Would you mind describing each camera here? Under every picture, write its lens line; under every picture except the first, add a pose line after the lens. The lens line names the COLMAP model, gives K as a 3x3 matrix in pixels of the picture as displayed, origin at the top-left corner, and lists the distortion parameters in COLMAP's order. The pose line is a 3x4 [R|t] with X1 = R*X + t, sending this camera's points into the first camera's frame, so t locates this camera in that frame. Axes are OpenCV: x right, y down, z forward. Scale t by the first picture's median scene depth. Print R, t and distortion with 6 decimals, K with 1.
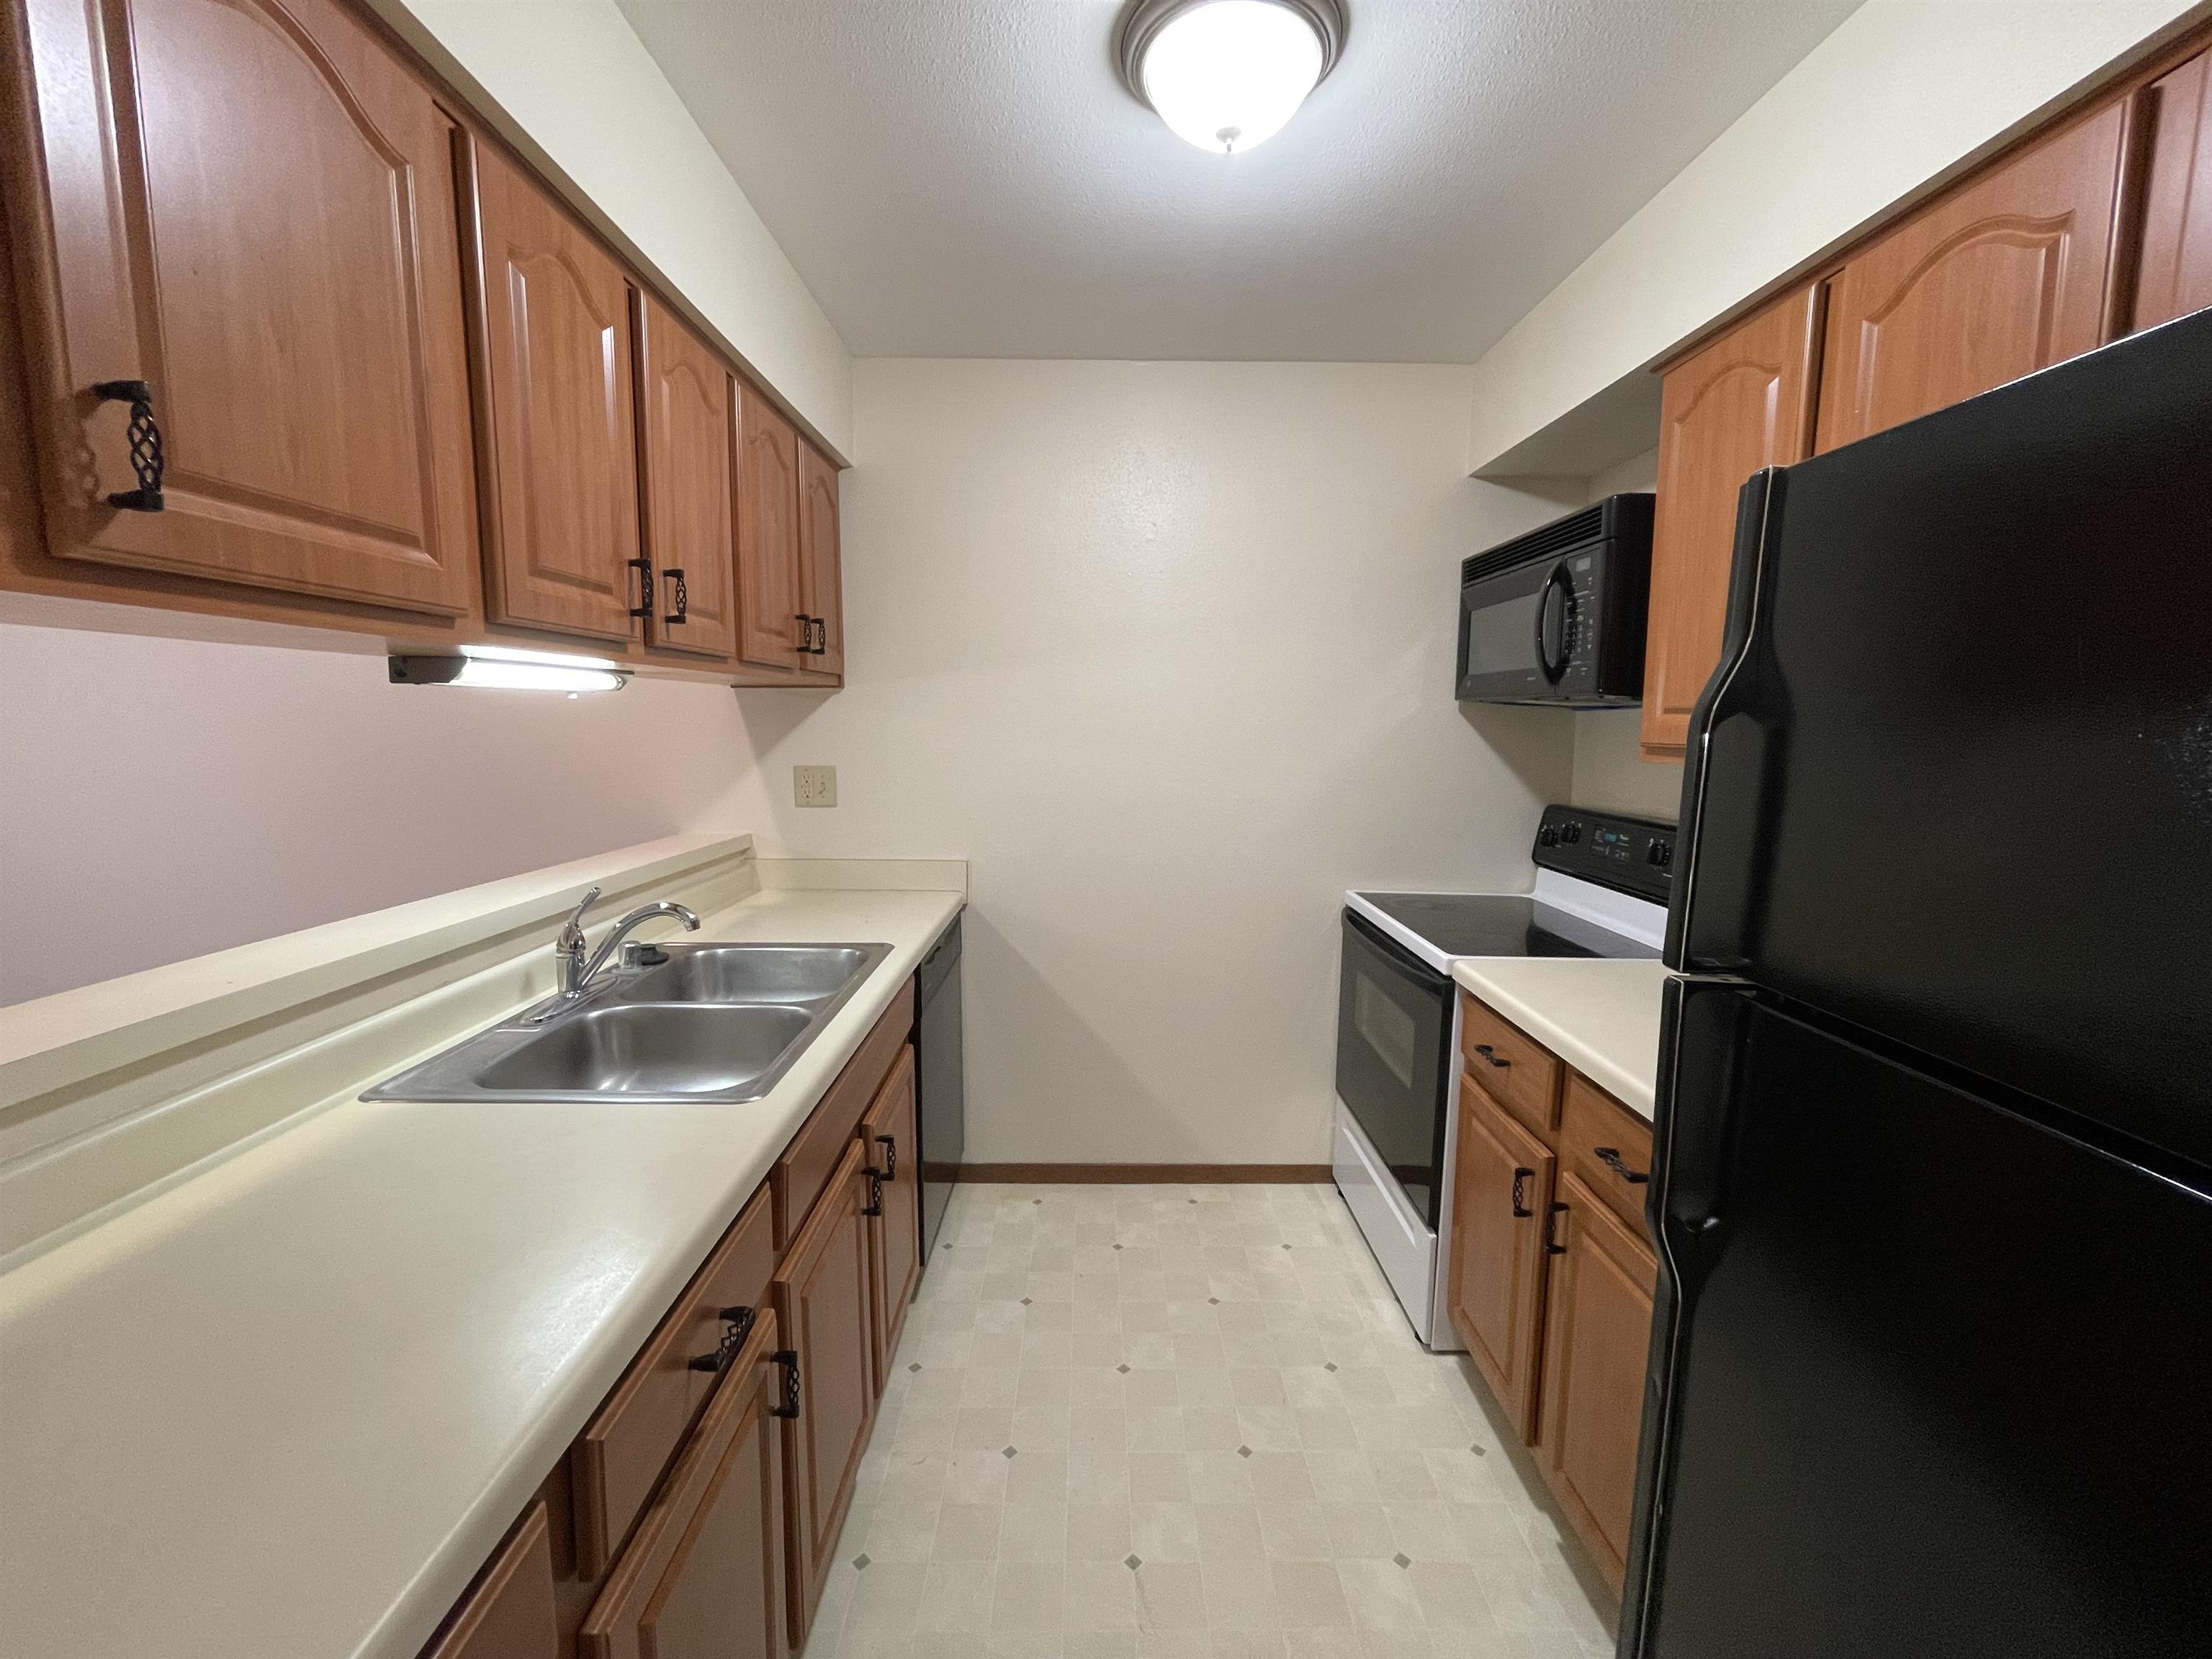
lens RADIAL K [[883.6, 0, 1105.8], [0, 883.6, 820.0], [0, 0, 1]] dist [-0.000796, -0.000266]
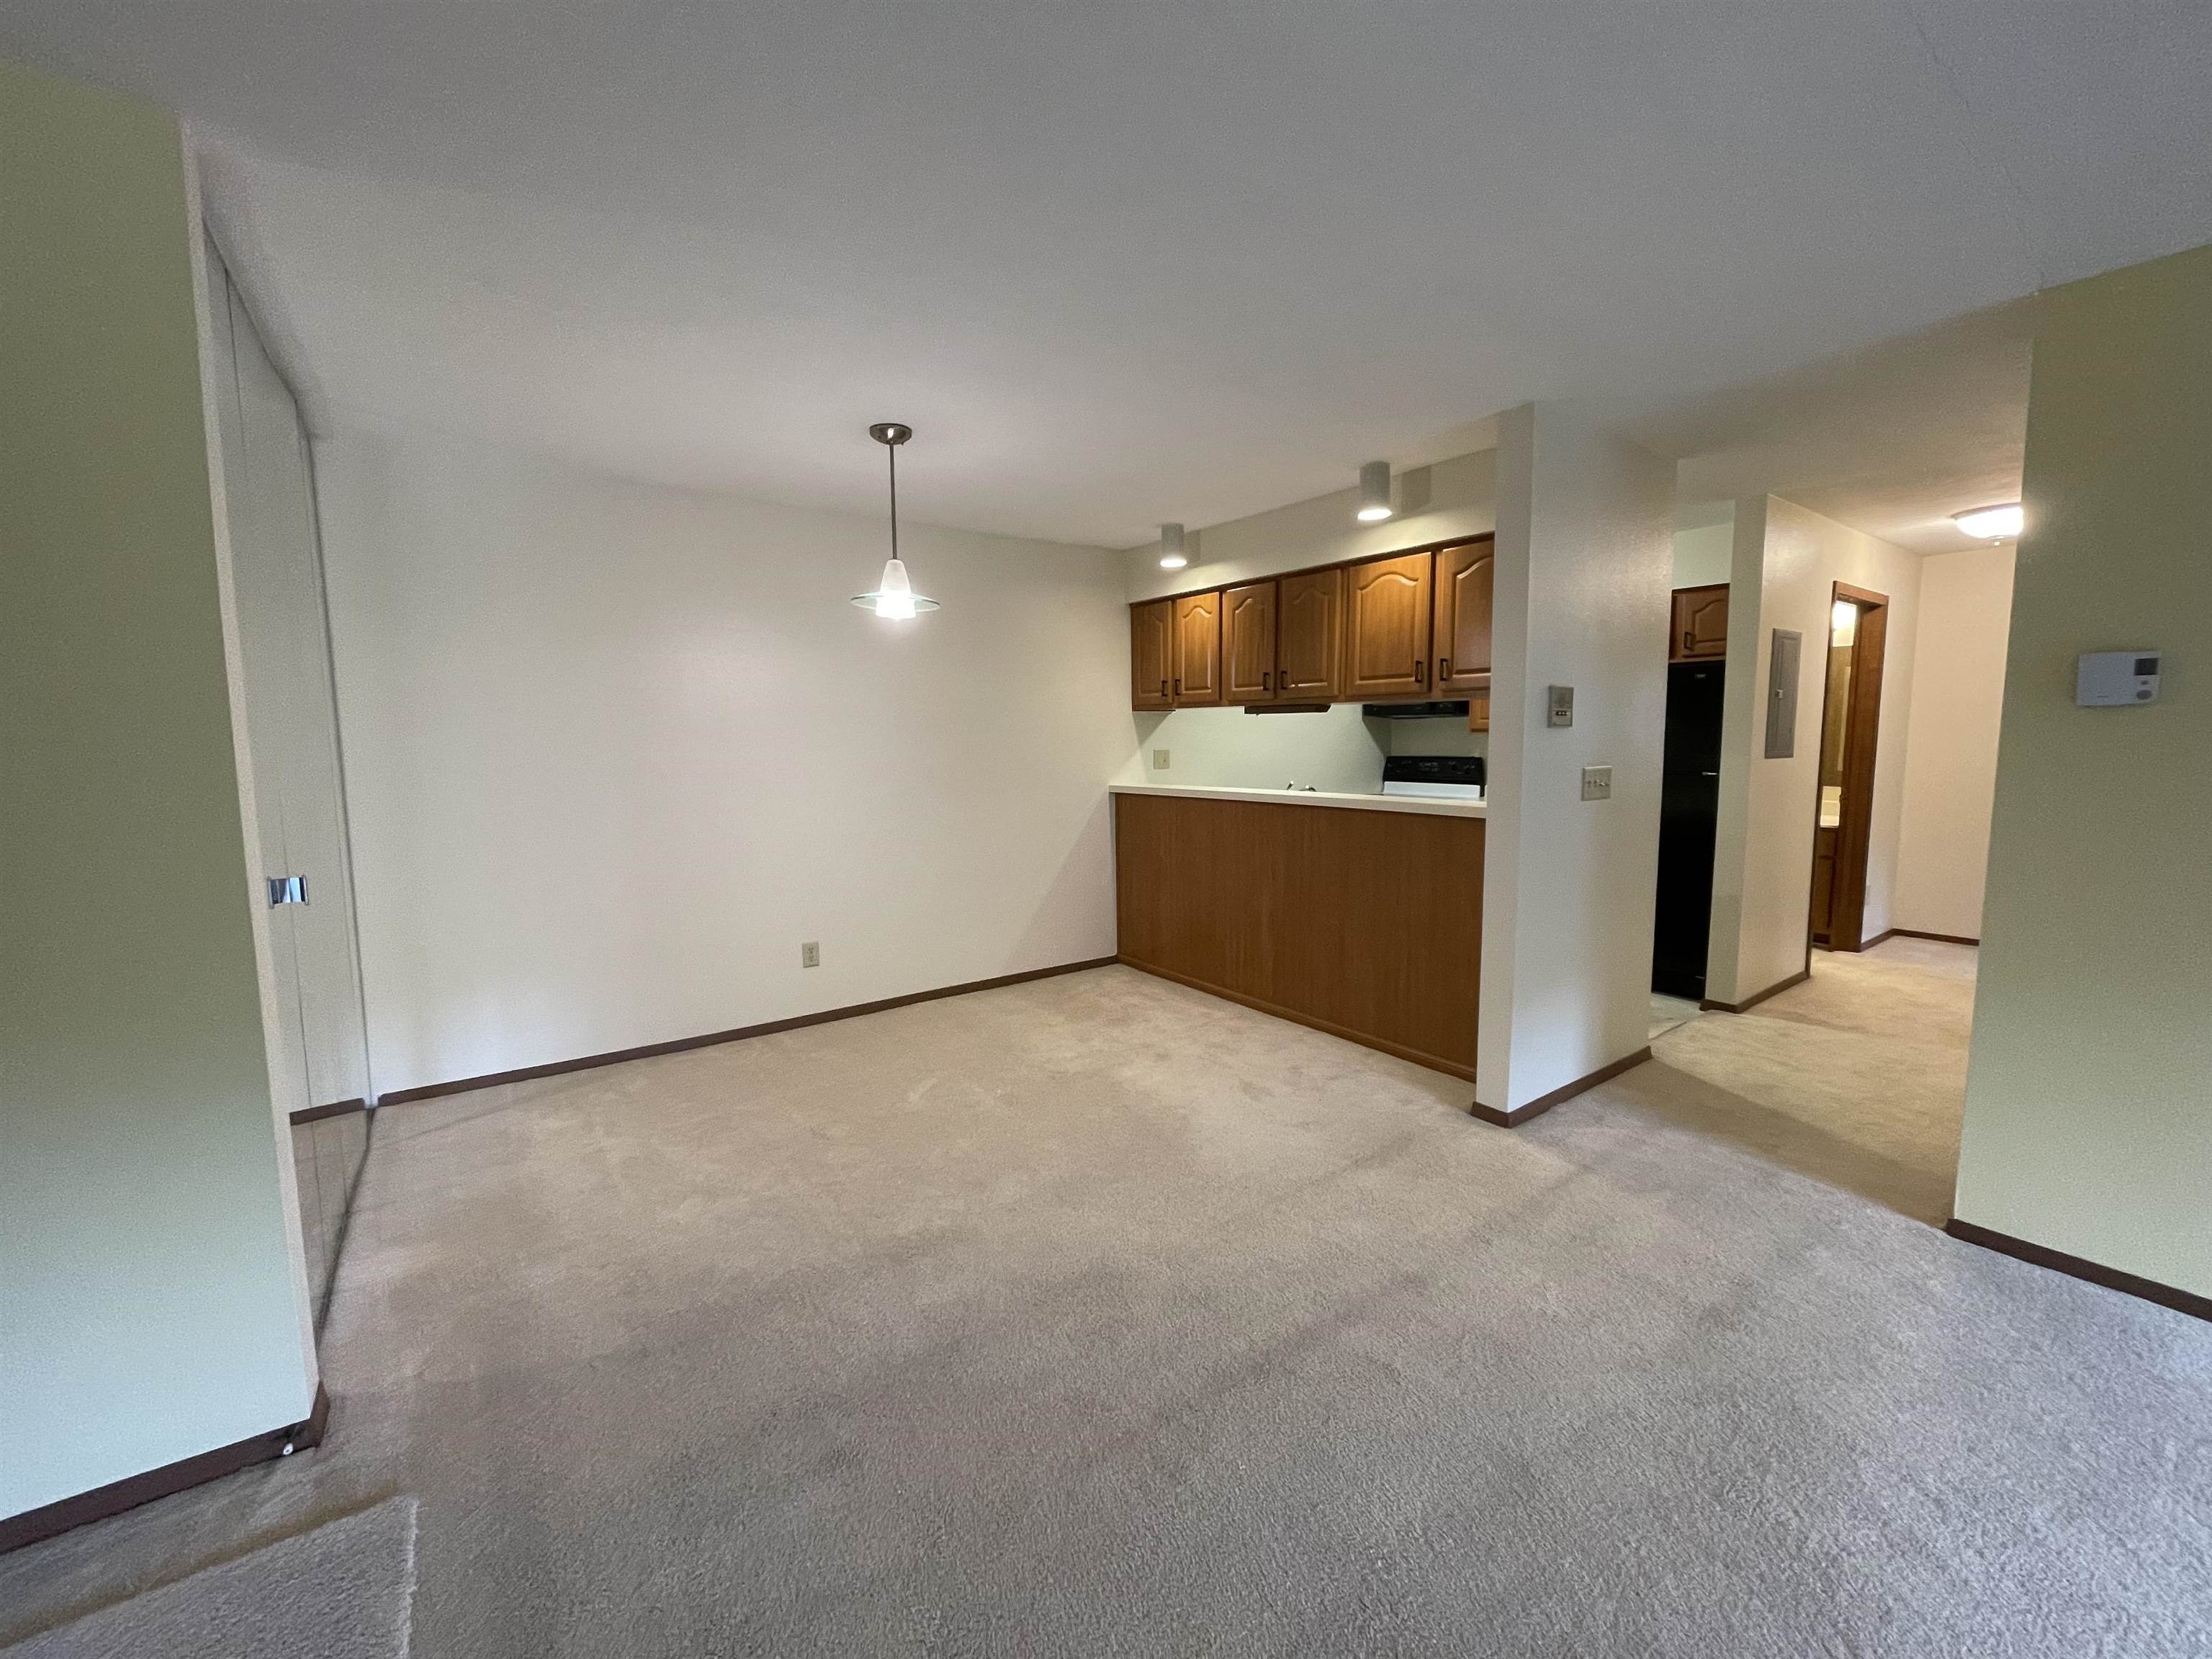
lens RADIAL K [[883.6, 0, 1105.8], [0, 883.6, 820.0], [0, 0, 1]] dist [-0.000796, -0.000266]
pose [[0.819007, -0.073453, 0.569063, -1.599977], [0.070750, 0.997132, 0.026883, 0.040016], [-0.569405, 0.018244, 0.821855, -0.582220]]
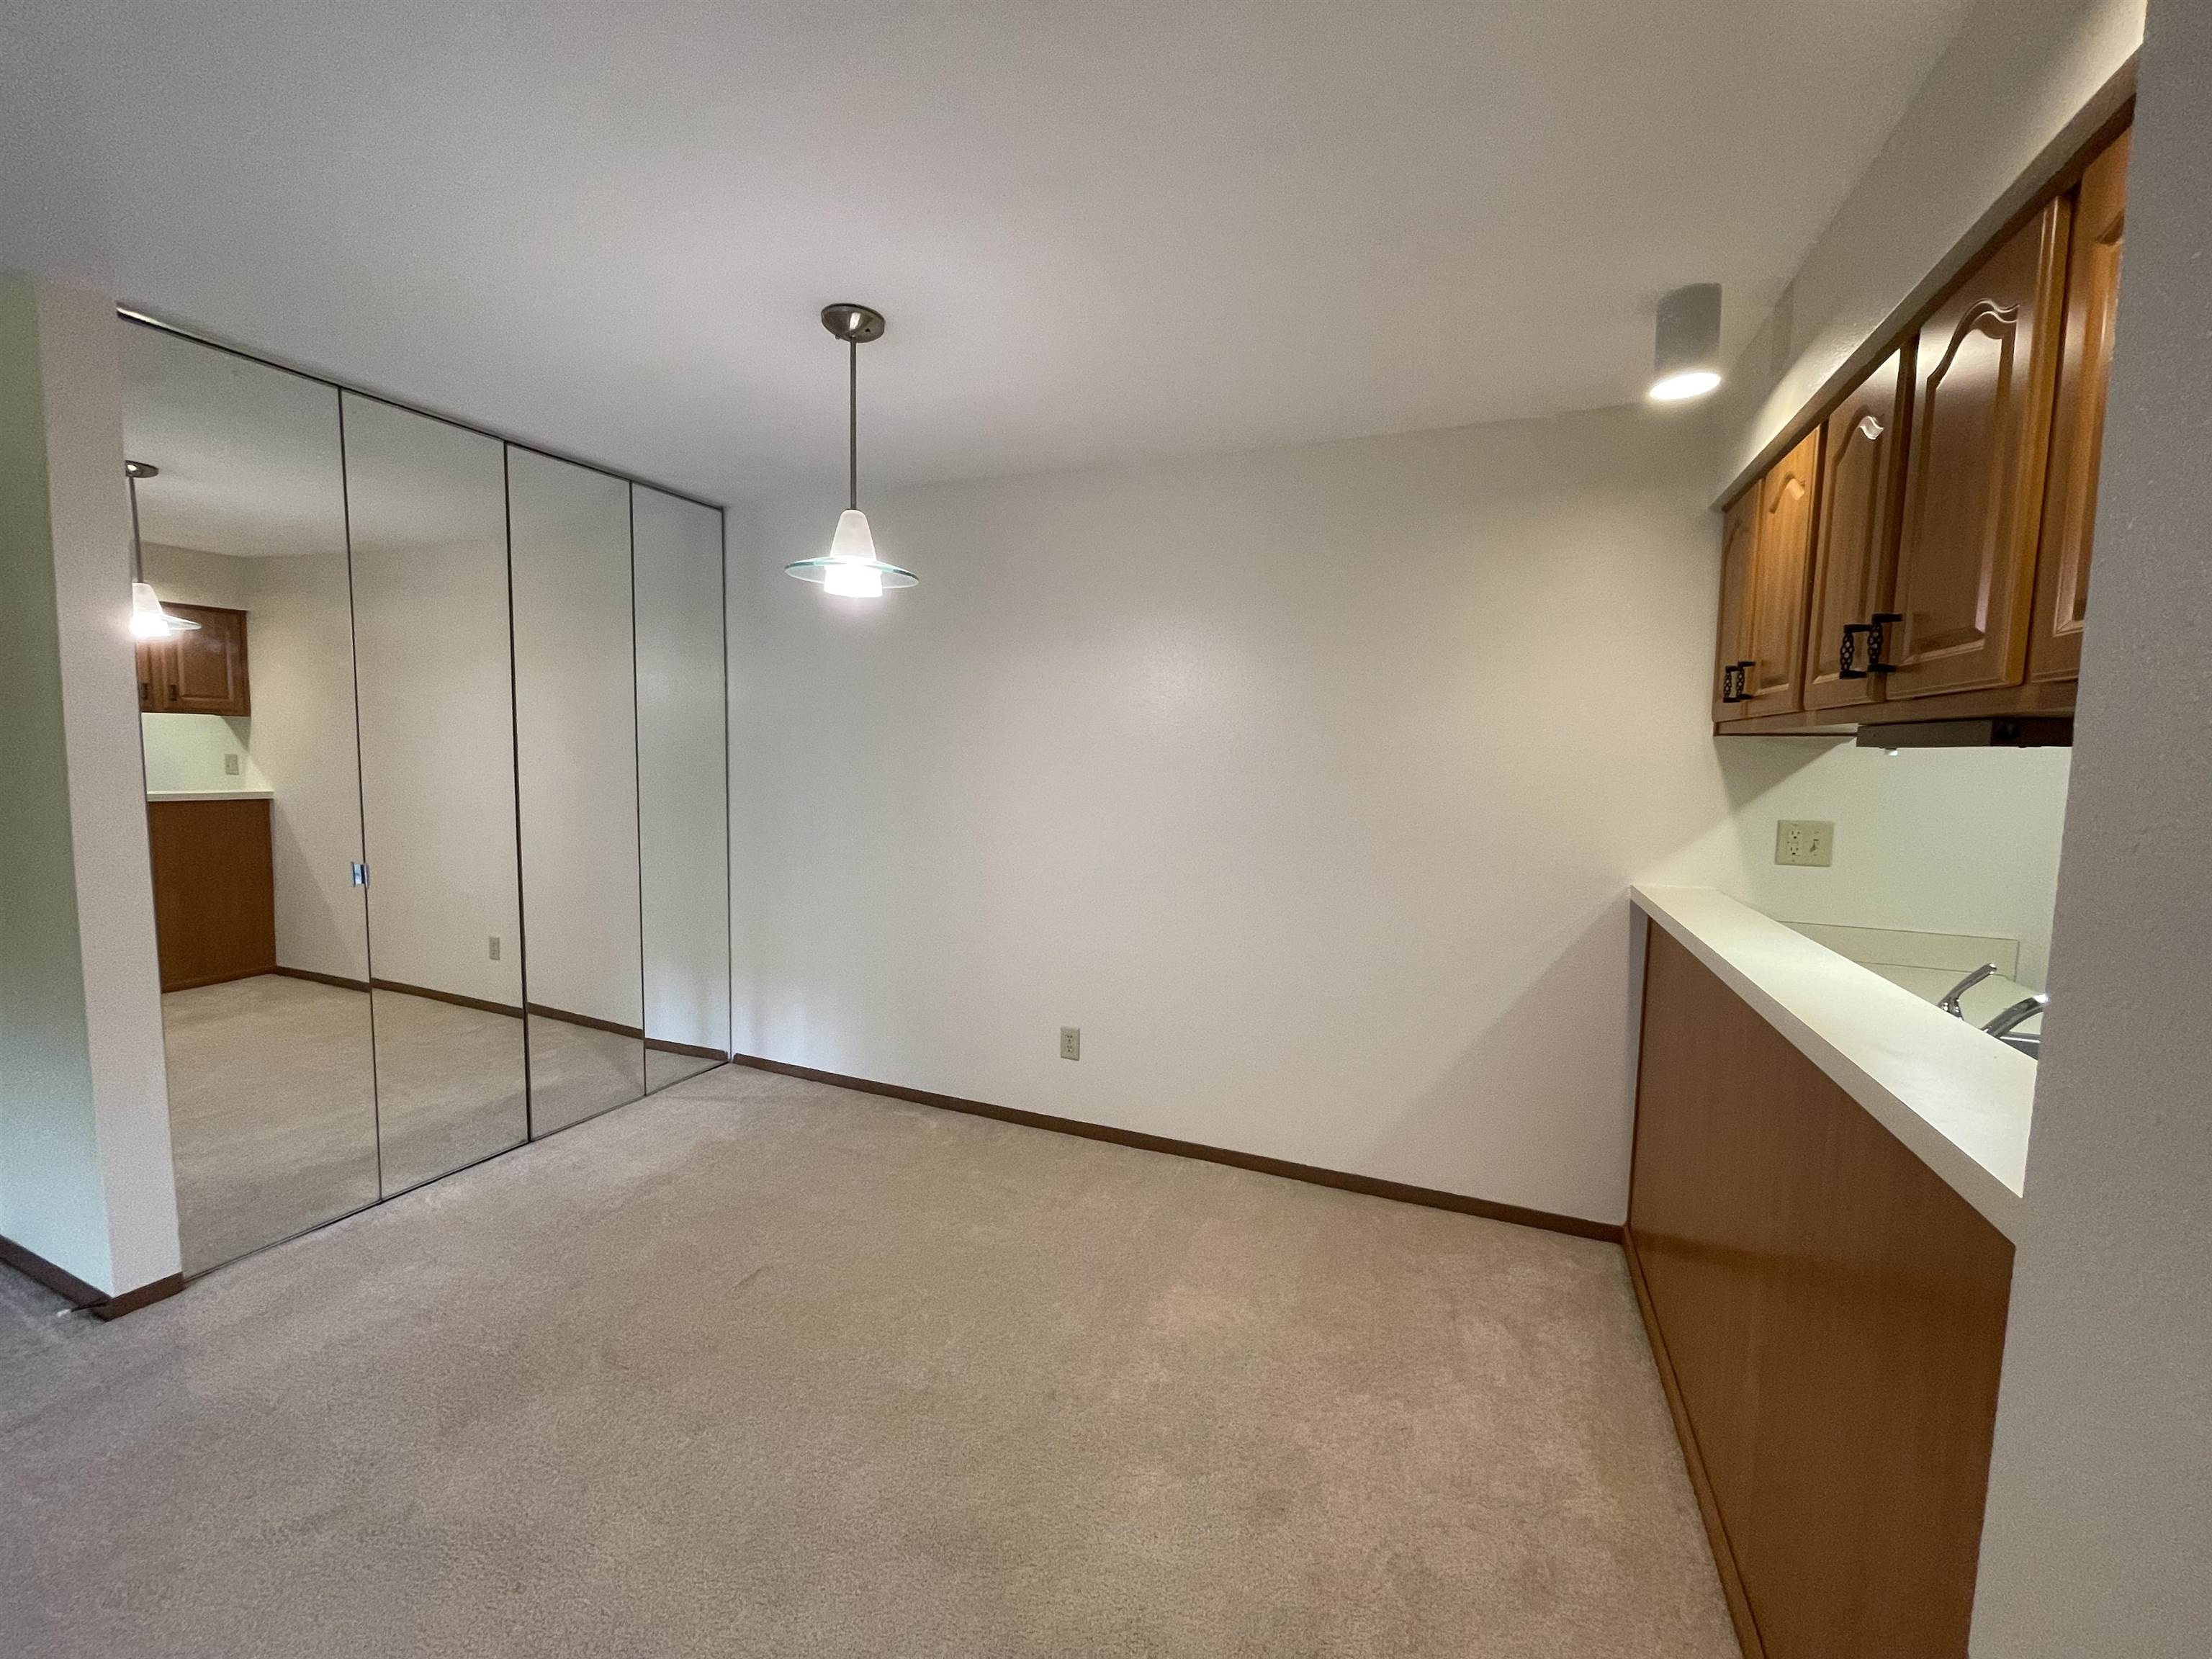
lens RADIAL K [[883.6, 0, 1105.8], [0, 883.6, 820.0], [0, 0, 1]] dist [-0.000796, -0.000266]
pose [[0.916687, 0.040105, -0.397588, -0.626376], [-0.047352, 0.998843, -0.008422, -0.018914], [0.396790, 0.026547, 0.917526, -0.102656]]
